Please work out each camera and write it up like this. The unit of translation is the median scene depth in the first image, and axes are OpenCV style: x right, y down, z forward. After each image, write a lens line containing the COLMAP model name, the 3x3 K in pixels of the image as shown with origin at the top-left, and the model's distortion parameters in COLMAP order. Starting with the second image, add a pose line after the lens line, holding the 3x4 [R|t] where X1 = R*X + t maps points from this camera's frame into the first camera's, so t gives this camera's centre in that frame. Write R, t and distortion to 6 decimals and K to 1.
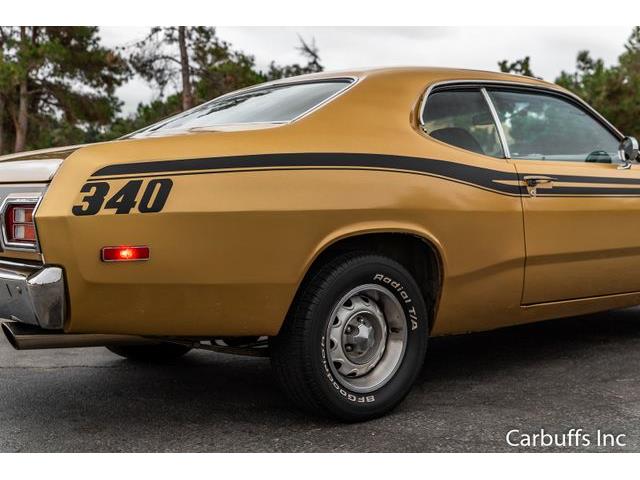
lens RADIAL K [[902.0, 0, 320.0], [0, 902.0, 240.0], [0, 0, 1]] dist [0.003906, -0.046906]
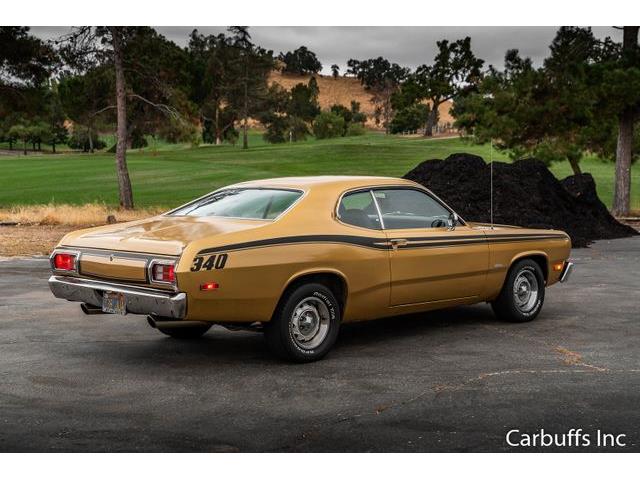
lens RADIAL K [[1105.6, 0, 347.3], [0, 1105.6, 239.0], [0, 0, 1]] dist [0.010575, 0.026451]
pose [[0.995083, 0.002799, 0.099007, -0.103685], [-0.004864, 0.999776, 0.020621, -0.123210], [-0.098927, -0.021001, 0.994873, -1.379147]]
